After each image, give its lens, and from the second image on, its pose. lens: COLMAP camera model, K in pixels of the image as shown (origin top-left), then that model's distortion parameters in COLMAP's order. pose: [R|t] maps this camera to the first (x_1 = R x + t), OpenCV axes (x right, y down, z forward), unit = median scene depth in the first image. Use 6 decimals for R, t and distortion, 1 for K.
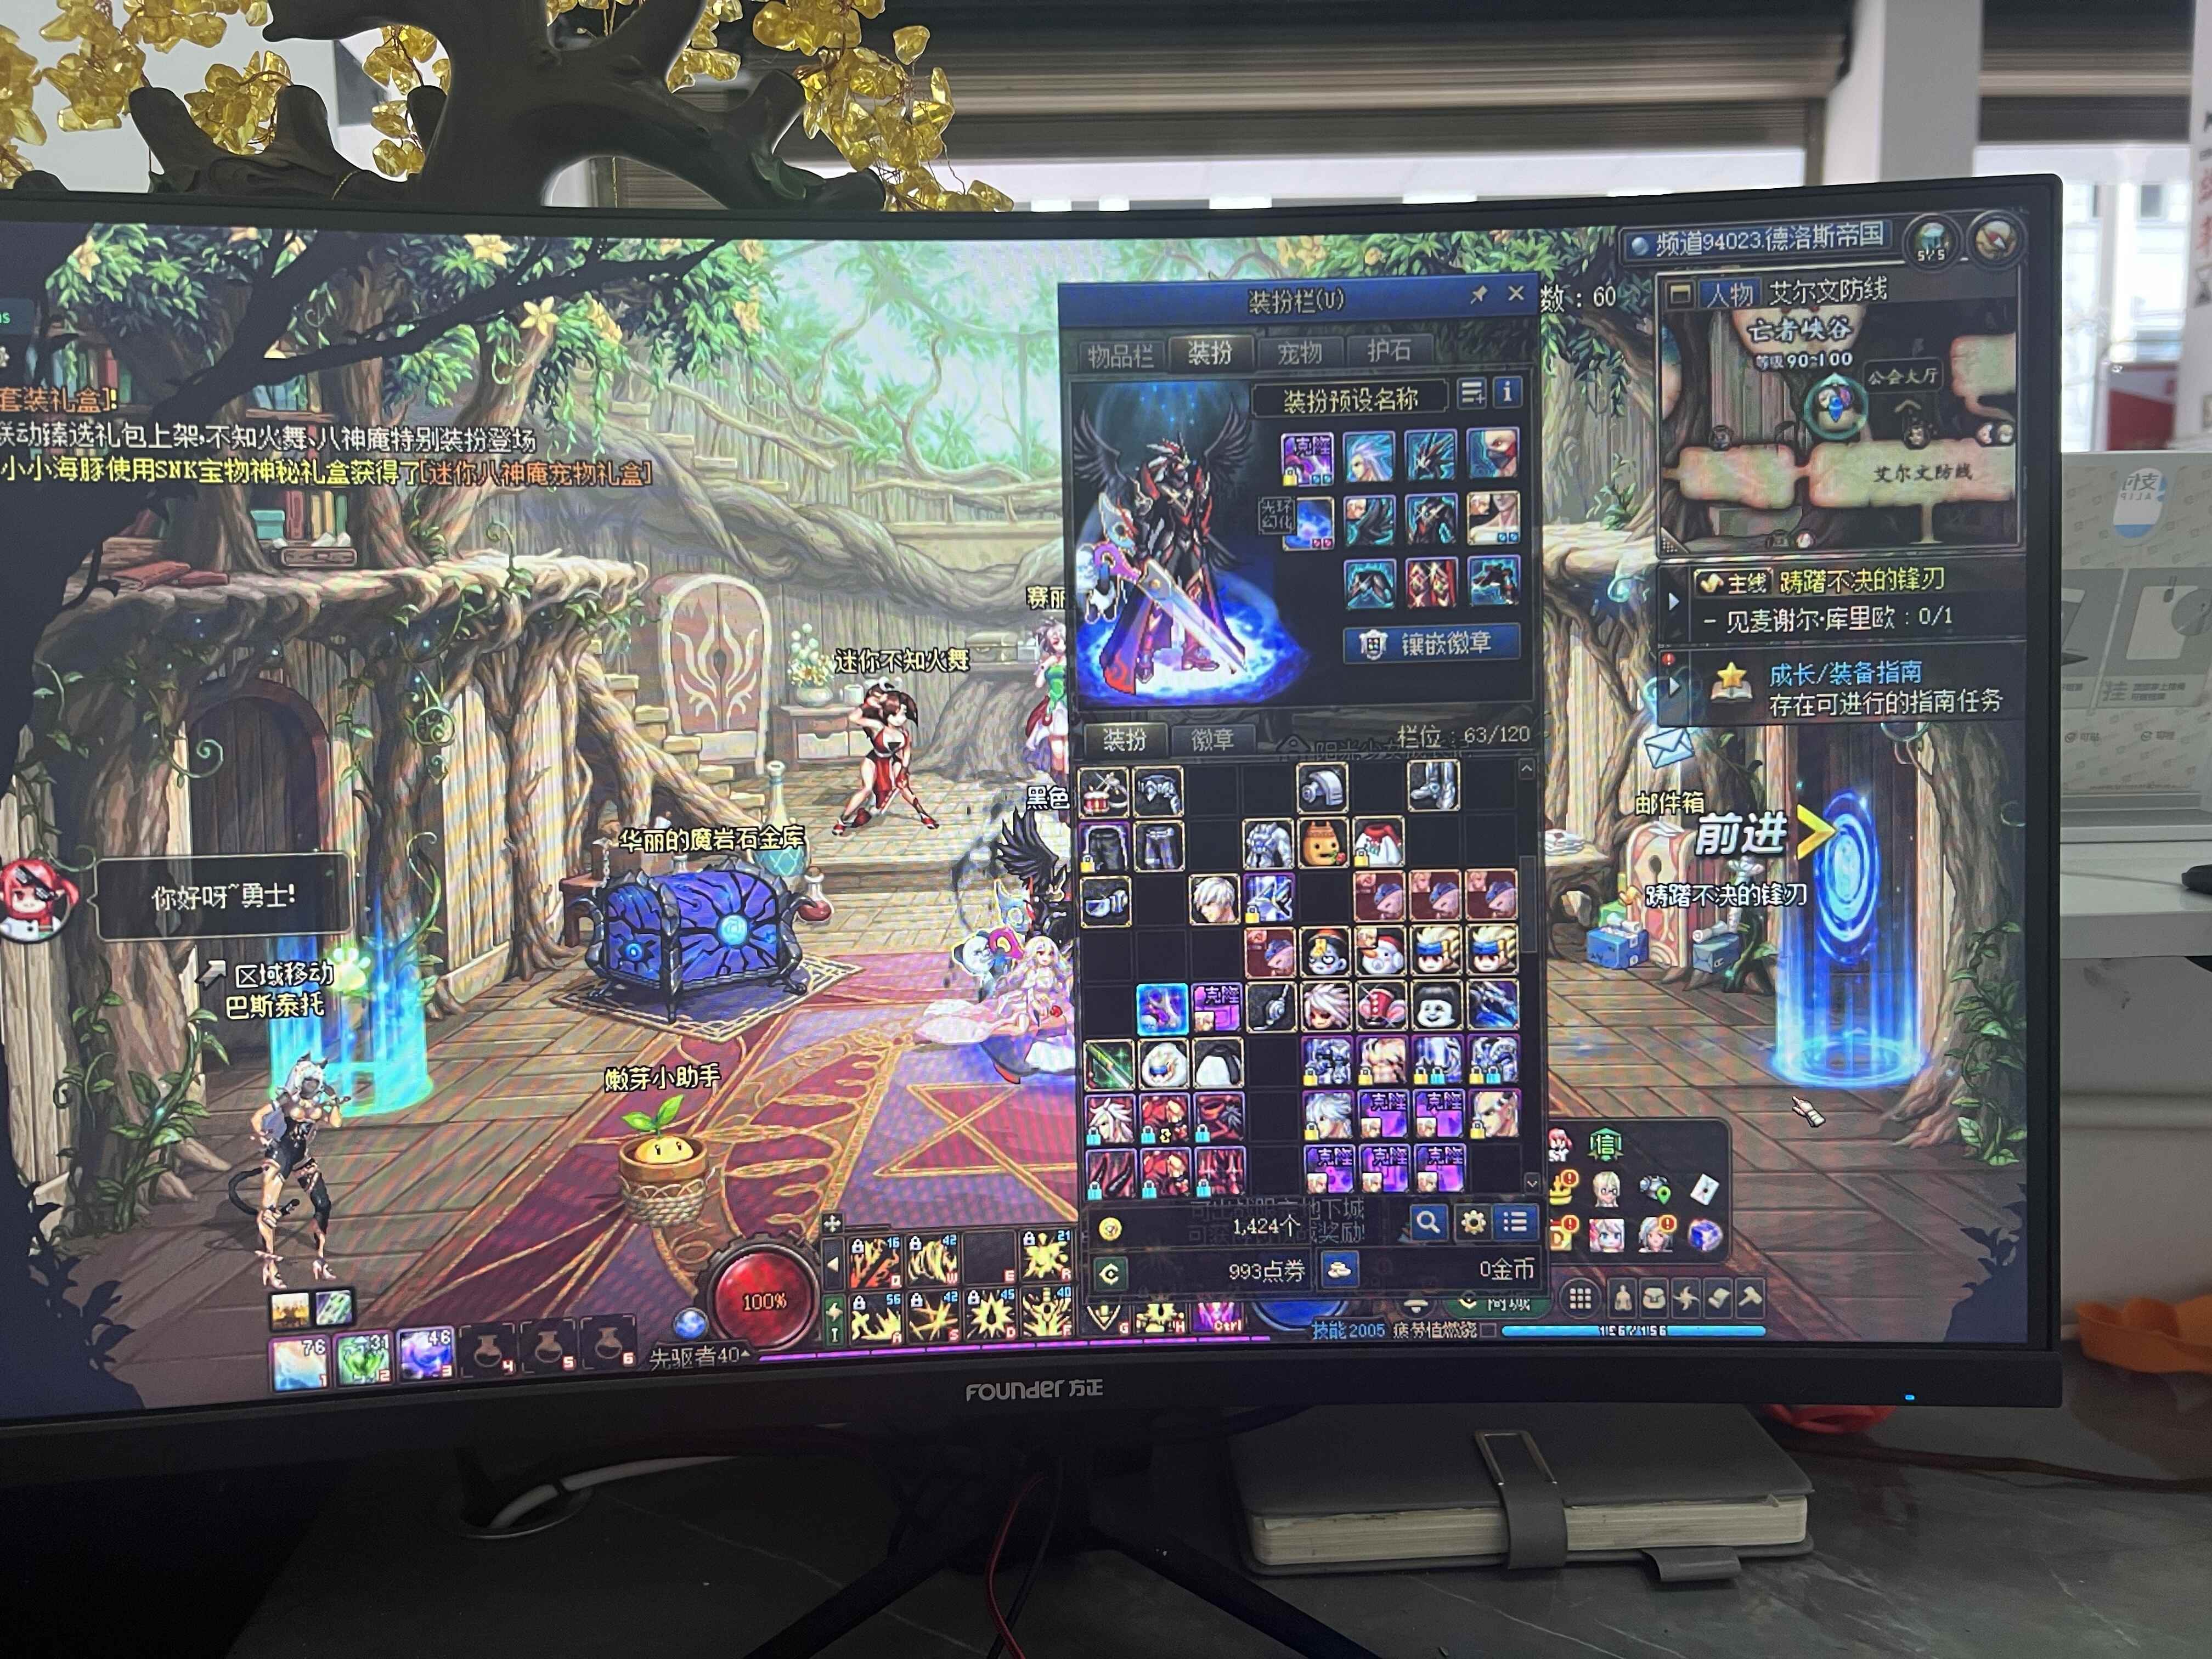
lens RADIAL K [[1639.1, 0, 1104.4], [0, 1639.1, 841.0], [0, 0, 1]] dist [0.024665, -0.034494]
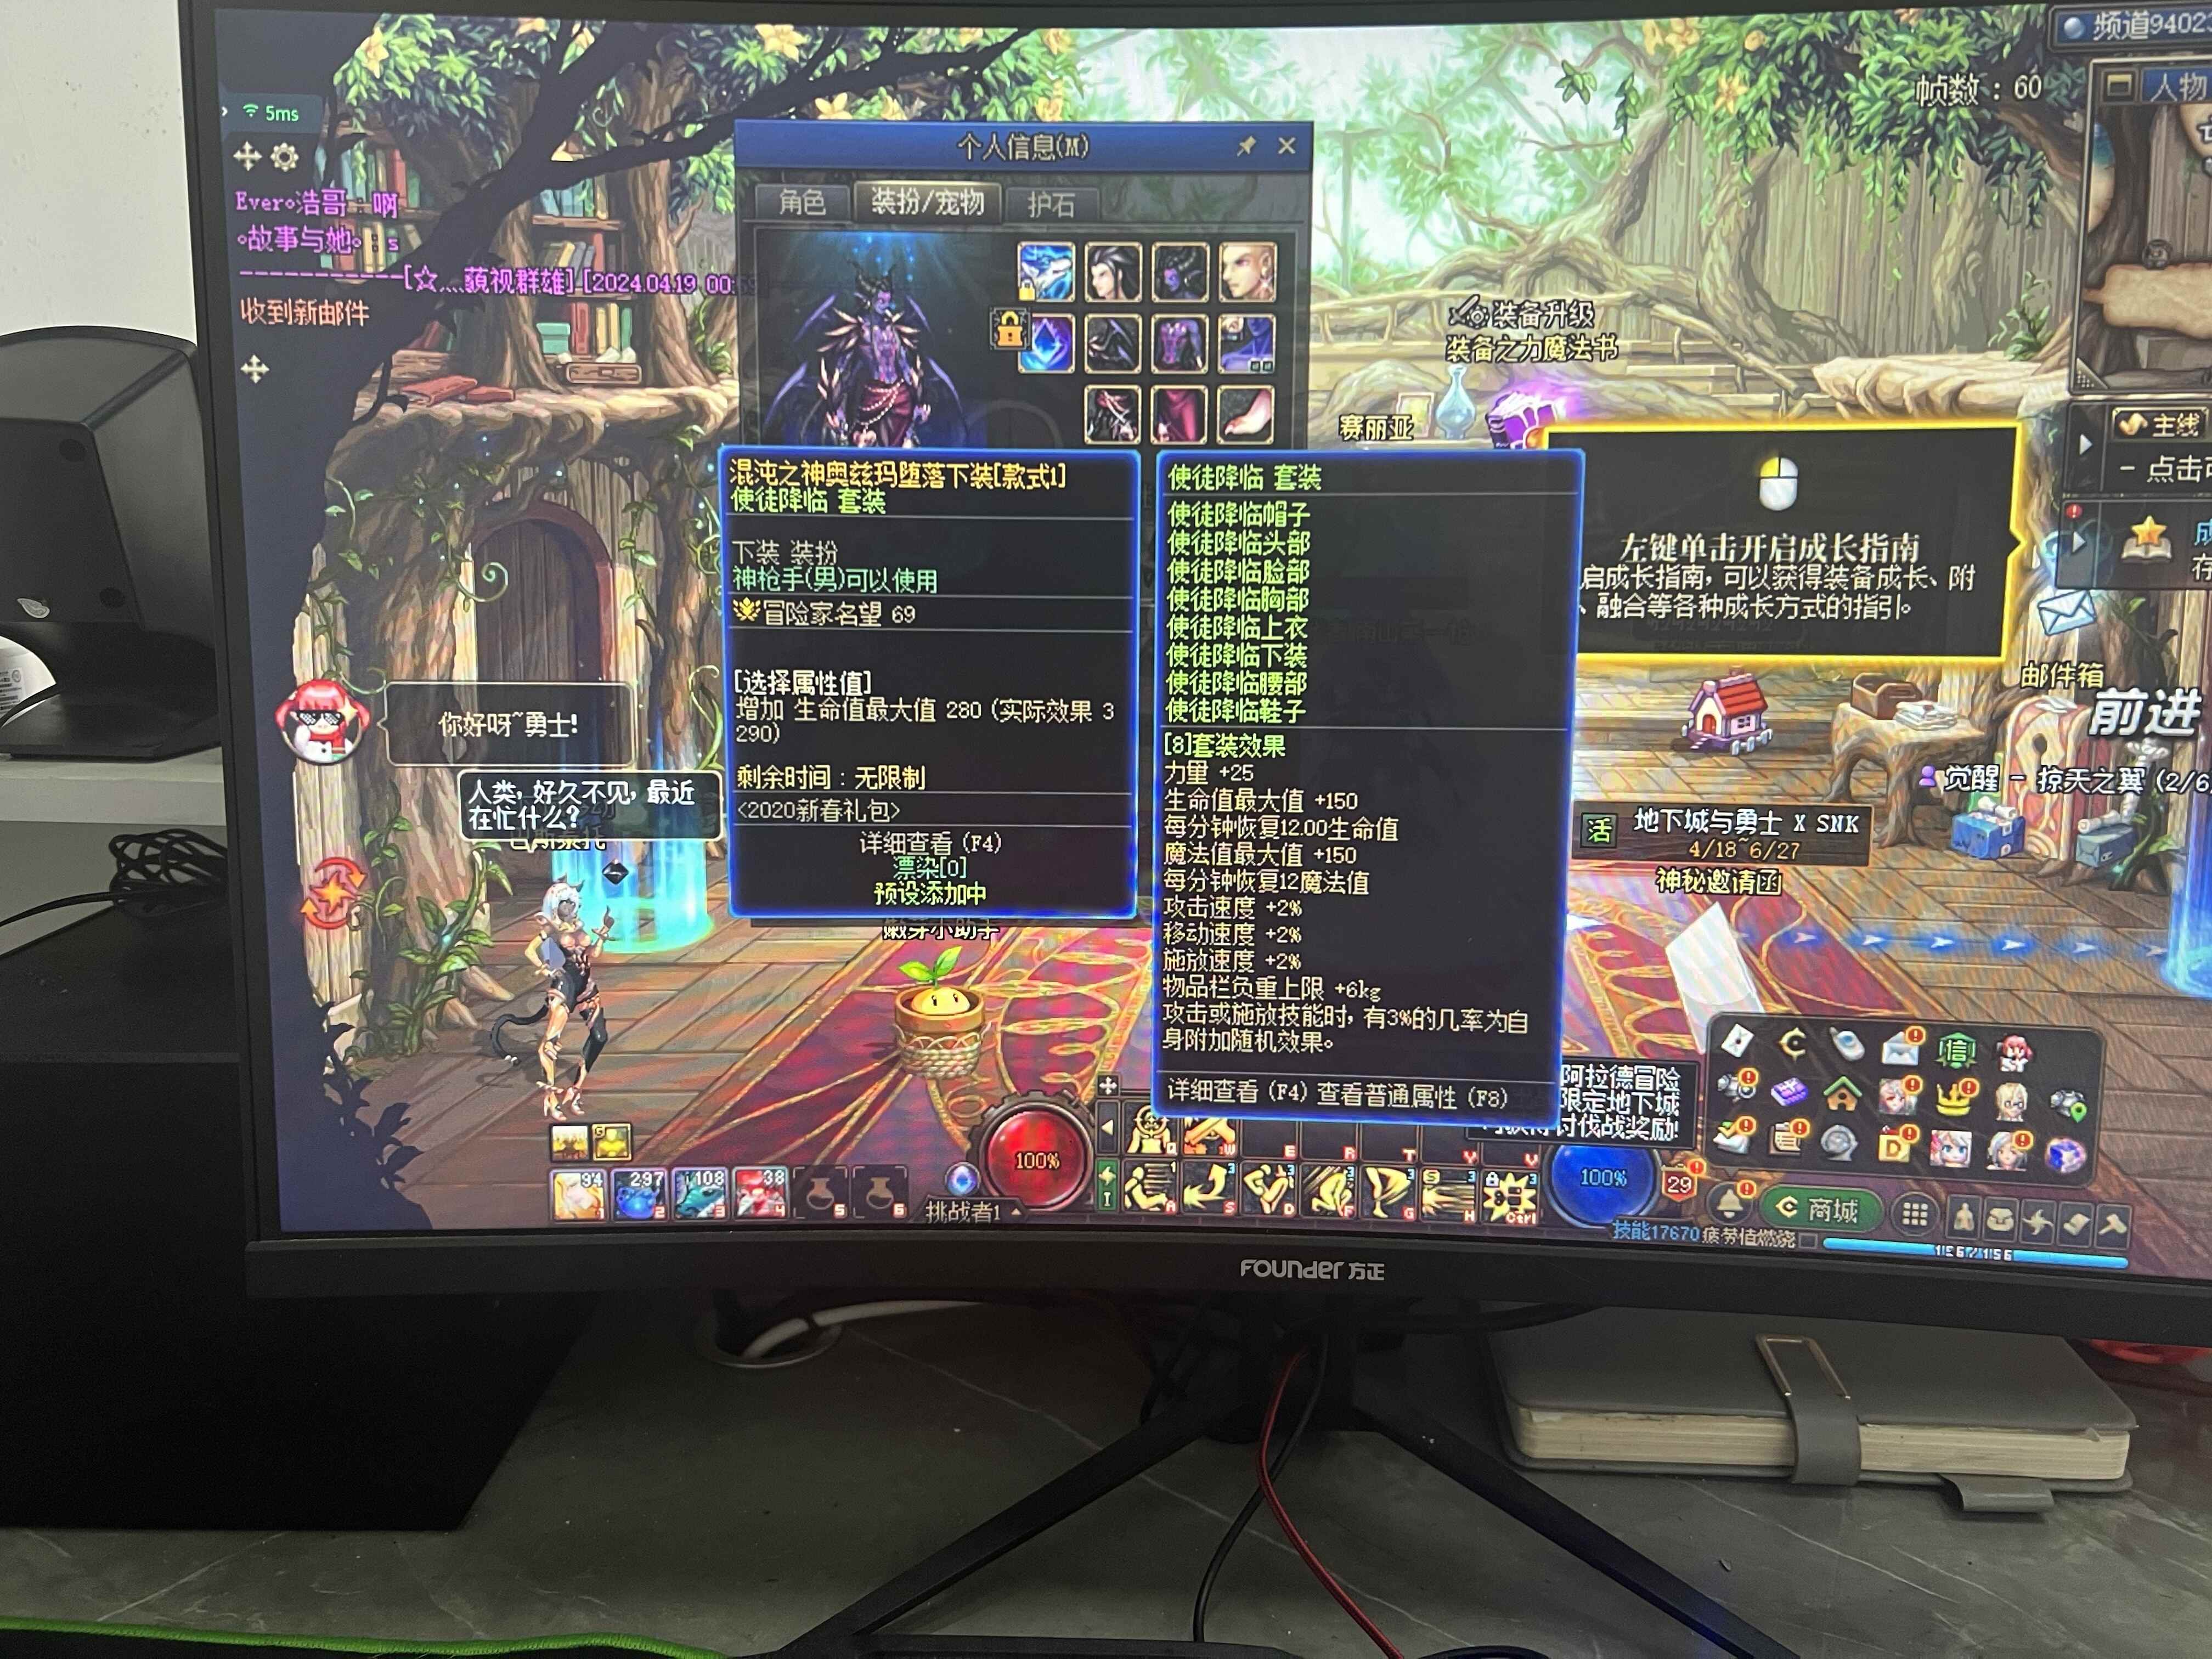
lens RADIAL K [[1639.1, 0, 1123.8], [0, 1639.1, 811.7], [0, 0, 1]] dist [0.024665, -0.034494]
pose [[0.993678, 0.040125, -0.104854, -0.063771], [-0.032202, 0.996573, 0.076192, -0.001043], [0.107552, -0.072334, 0.991565, 0.062016]]
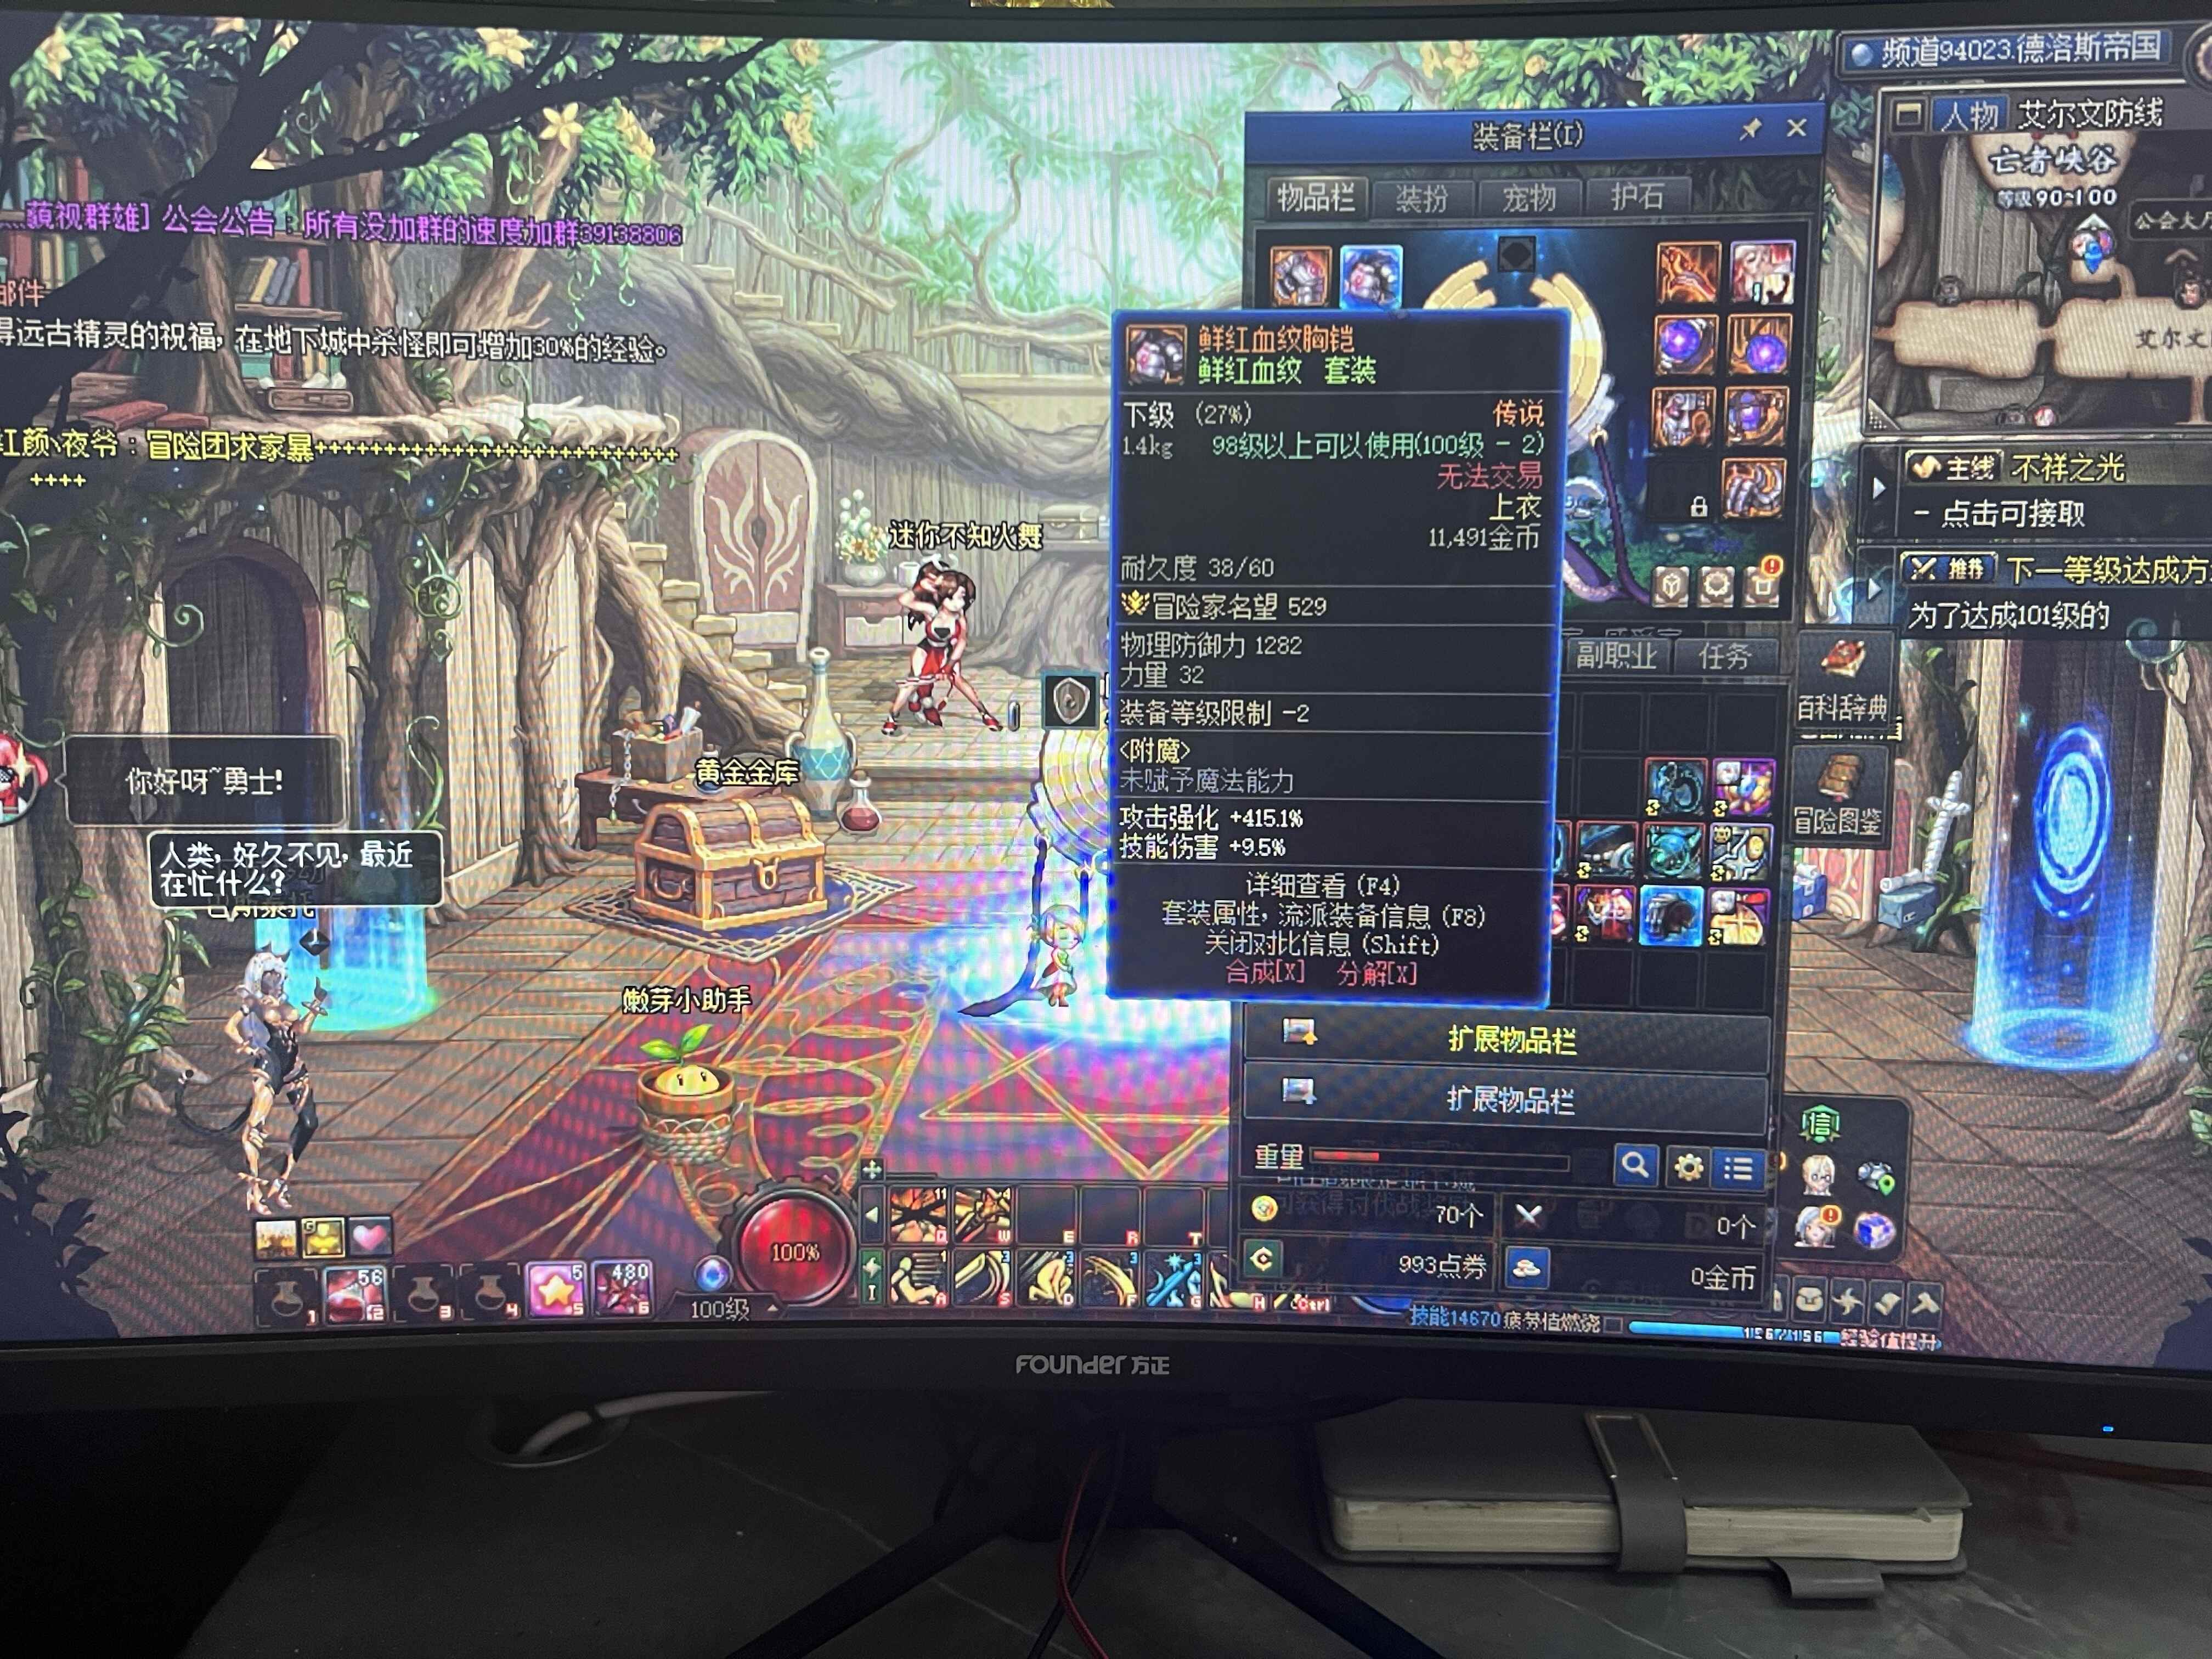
lens RADIAL K [[1639.1, 0, 1116.5], [0, 1639.1, 810.9], [0, 0, 1]] dist [0.024665, -0.034494]
pose [[0.997752, 0.034794, -0.057269, 0.011206], [-0.031950, 0.998245, 0.049857, -0.010350], [0.058903, -0.047915, 0.997113, 0.131675]]
